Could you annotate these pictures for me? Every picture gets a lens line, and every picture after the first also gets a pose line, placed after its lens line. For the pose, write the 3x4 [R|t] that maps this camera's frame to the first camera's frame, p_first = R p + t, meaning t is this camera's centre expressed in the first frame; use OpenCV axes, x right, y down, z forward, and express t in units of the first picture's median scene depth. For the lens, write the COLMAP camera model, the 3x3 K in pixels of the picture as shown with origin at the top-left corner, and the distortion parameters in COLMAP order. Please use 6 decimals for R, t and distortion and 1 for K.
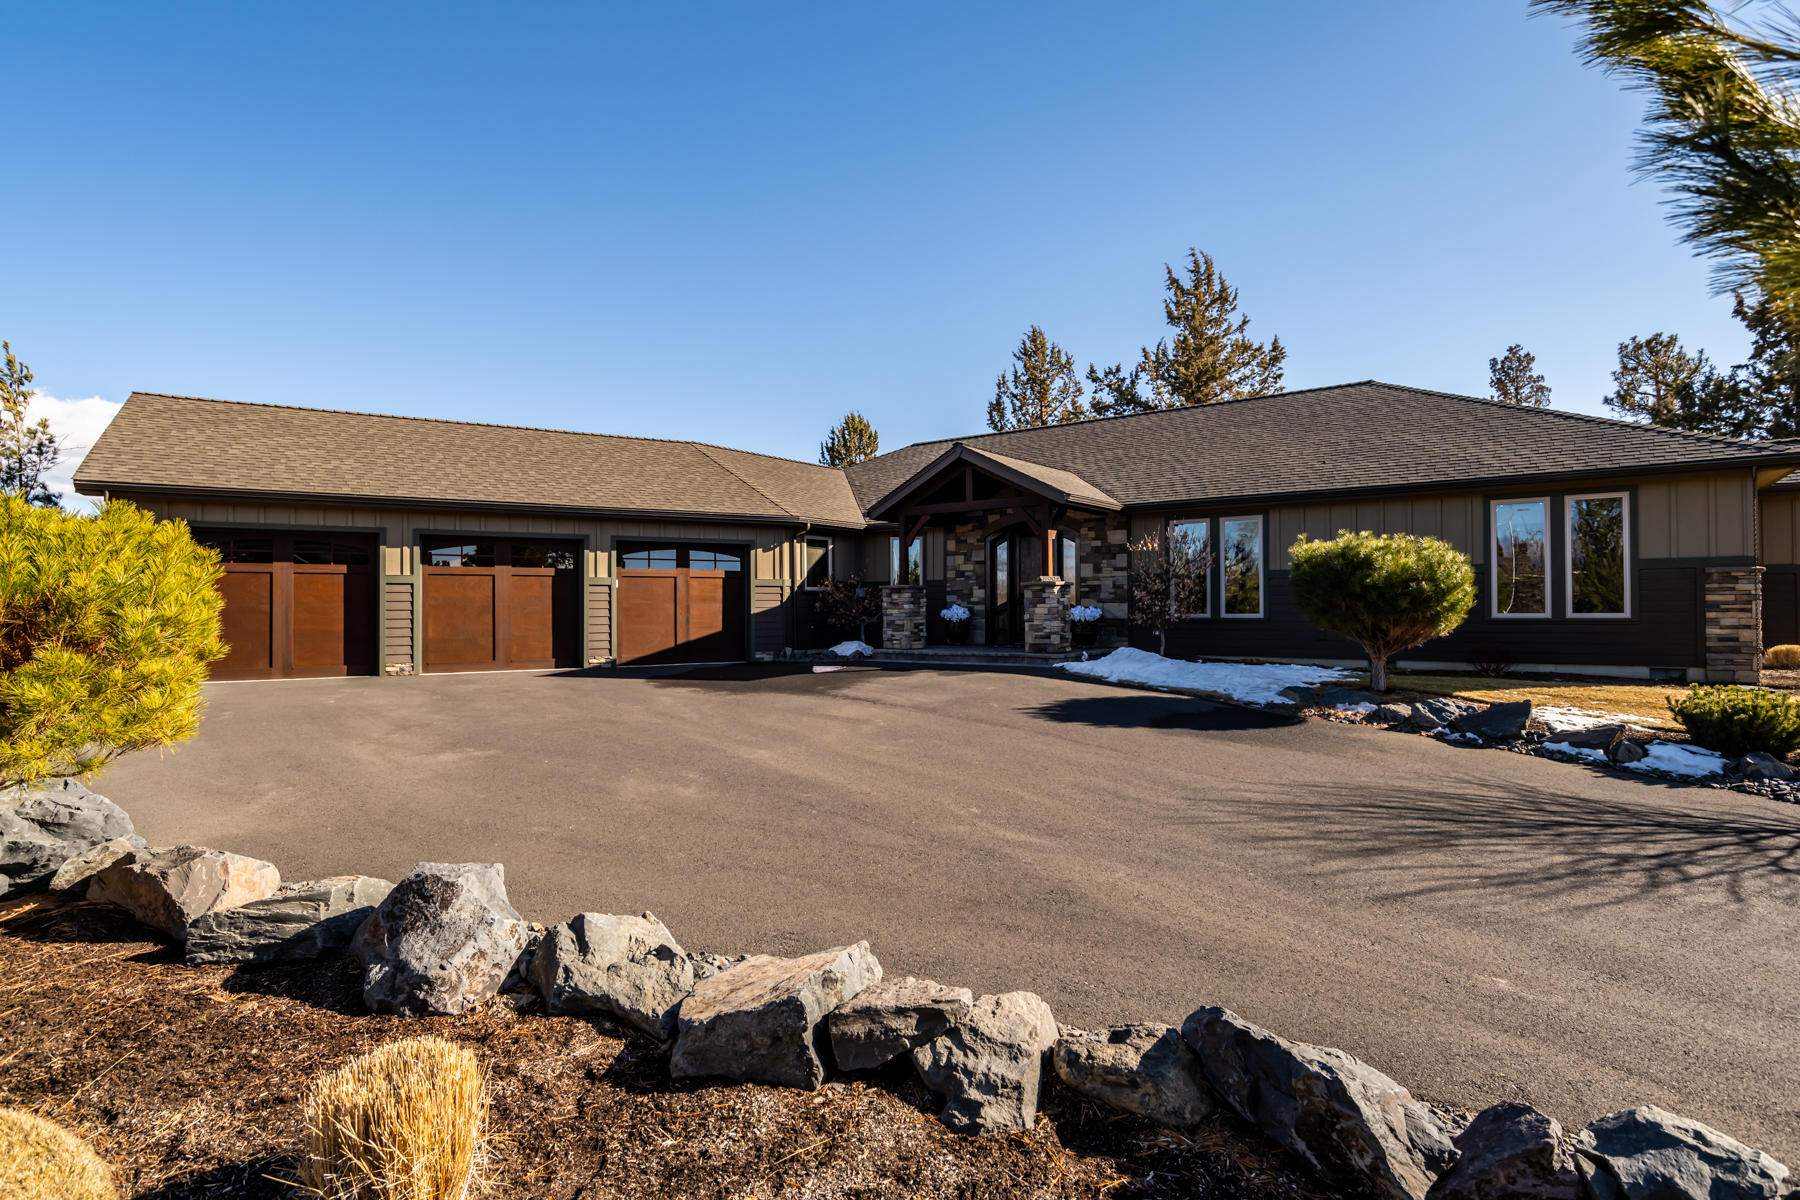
lens RADIAL K [[909.7, 0, 899.4], [0, 909.7, 604.3], [0, 0, 1]] dist [-0.012001, 0.004003]
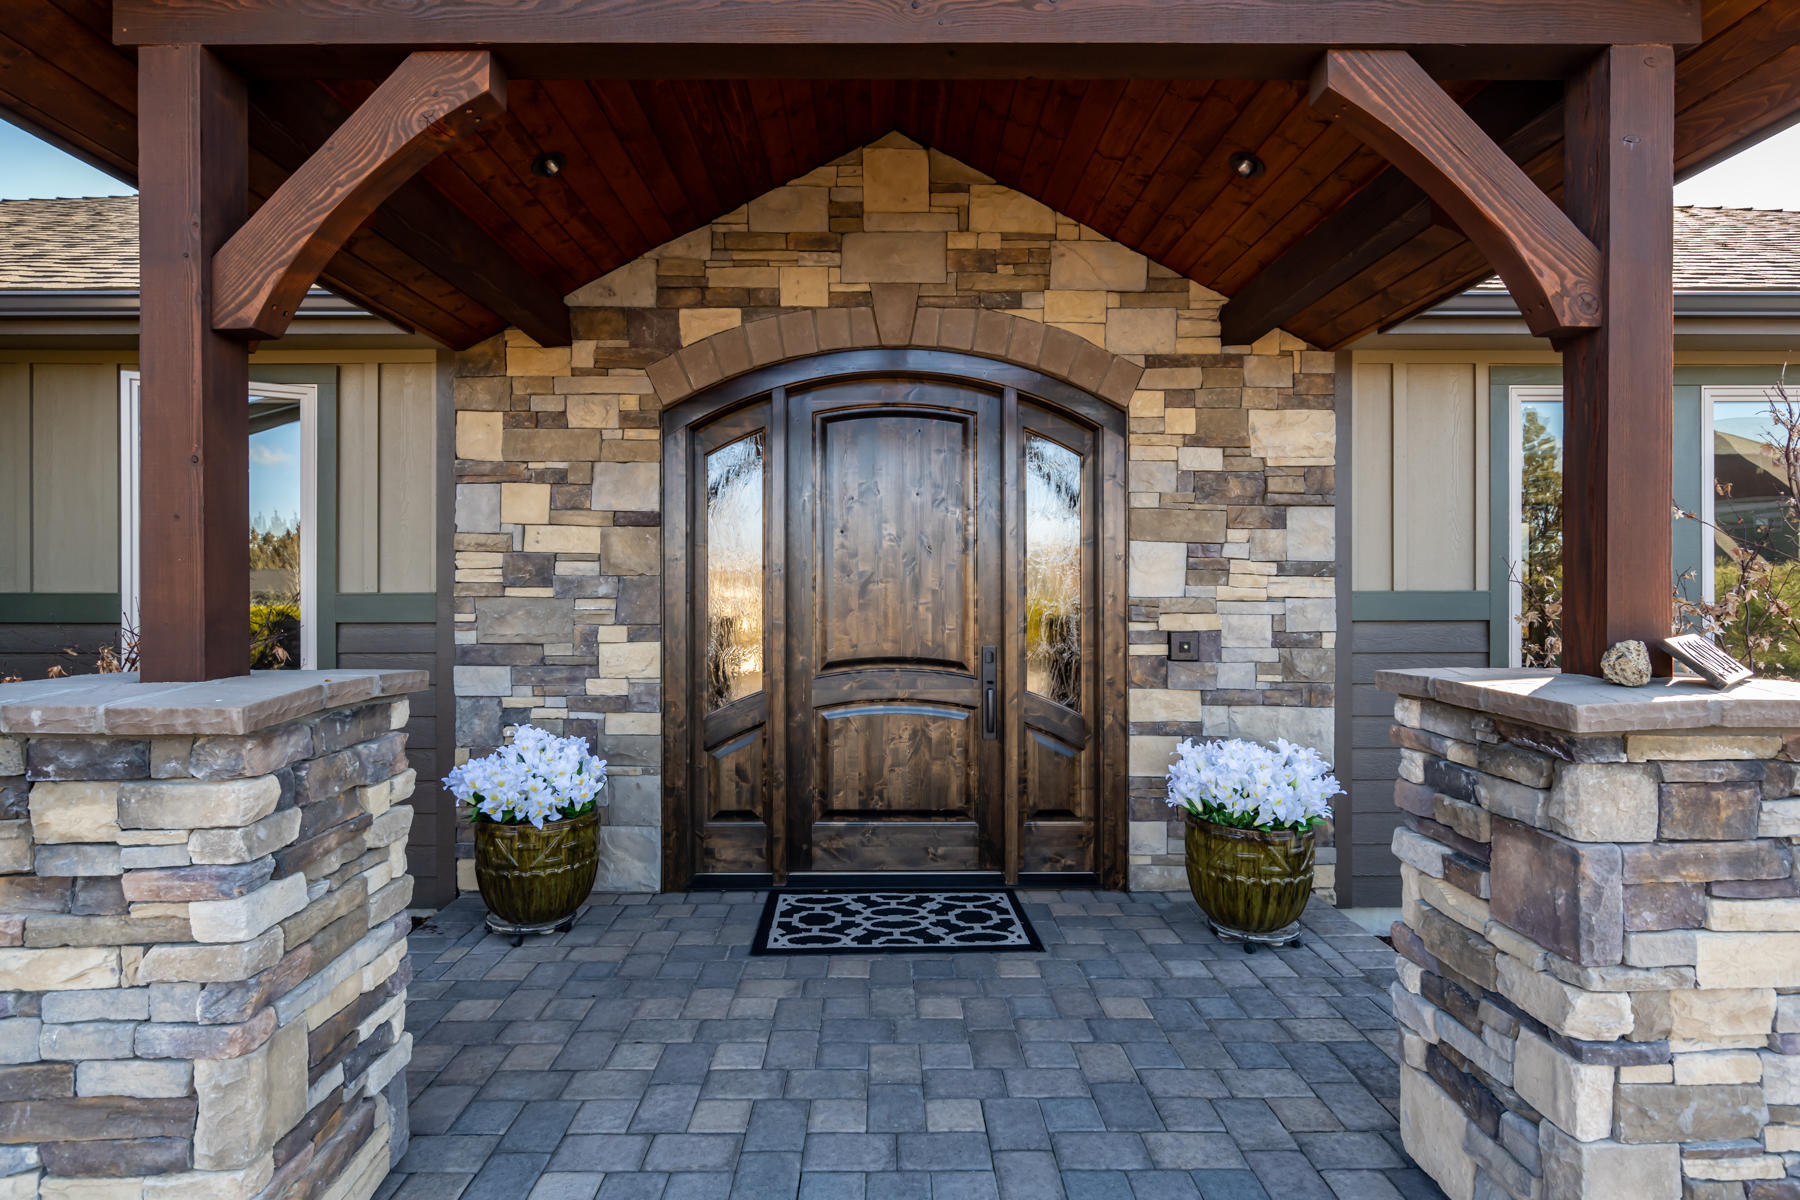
lens RADIAL K [[909.7, 0, 897.6], [0, 909.7, 594.6], [0, 0, 1]] dist [-0.012001, 0.004003]
pose [[0.799216, 0.006721, 0.601007, 0.006931], [-0.006851, 0.999974, -0.002071, -0.027139], [-0.601005, -0.002462, 0.799241, 0.768899]]
